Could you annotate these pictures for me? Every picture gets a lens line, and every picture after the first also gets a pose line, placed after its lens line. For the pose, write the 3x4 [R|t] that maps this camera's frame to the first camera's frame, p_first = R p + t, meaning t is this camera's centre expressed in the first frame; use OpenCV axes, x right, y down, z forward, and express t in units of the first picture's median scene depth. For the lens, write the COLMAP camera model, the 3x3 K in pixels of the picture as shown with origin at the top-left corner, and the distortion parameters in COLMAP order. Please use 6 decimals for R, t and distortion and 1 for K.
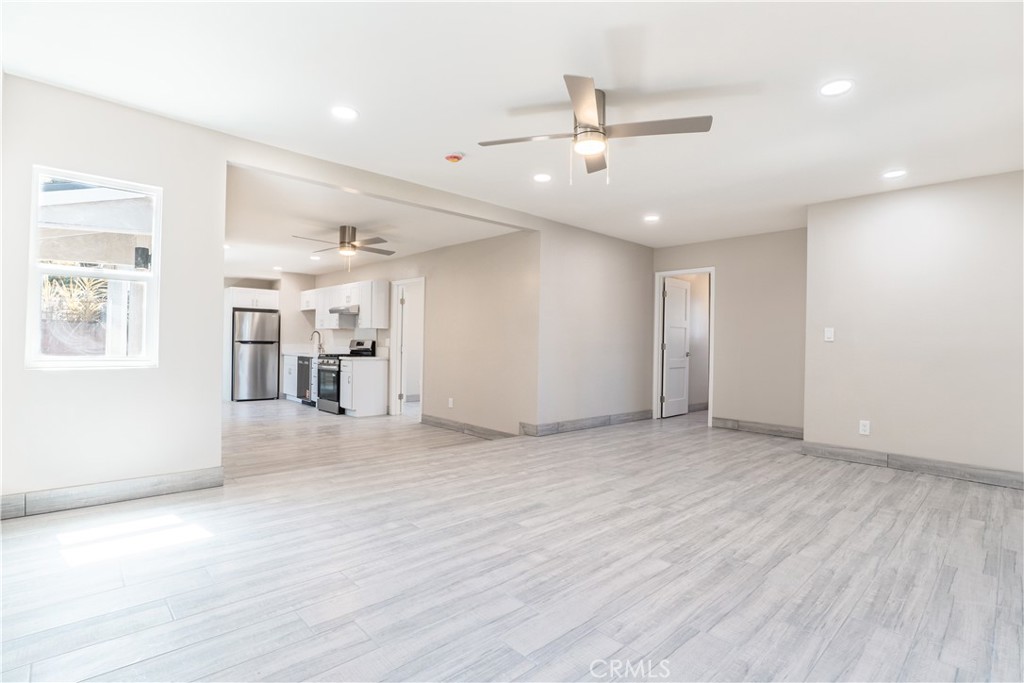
lens RADIAL K [[491.5, 0, 507.7], [0, 491.5, 340.8], [0, 0, 1]] dist [-0.043342, 0.006953]
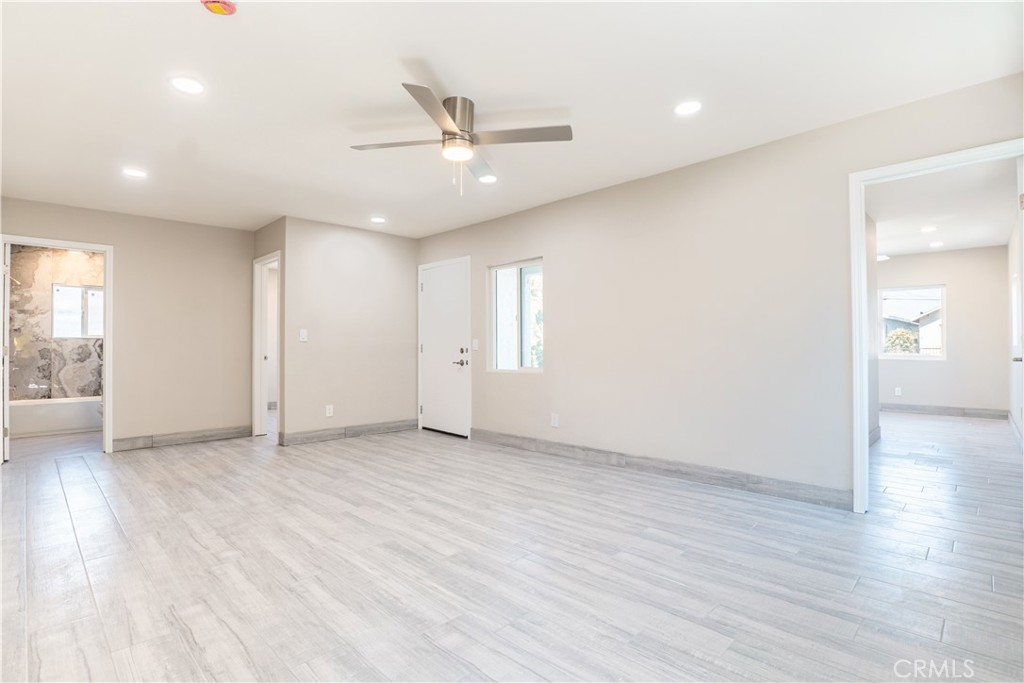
lens RADIAL K [[498.1, 0, 507.4], [0, 498.1, 340.9], [0, 0, 1]] dist [-0.041727, 0.008811]
pose [[-0.034176, -0.009051, 0.999375, -0.385882], [-0.000502, 0.999959, 0.009039, -0.007643], [-0.999416, -0.000193, -0.034179, 0.415878]]
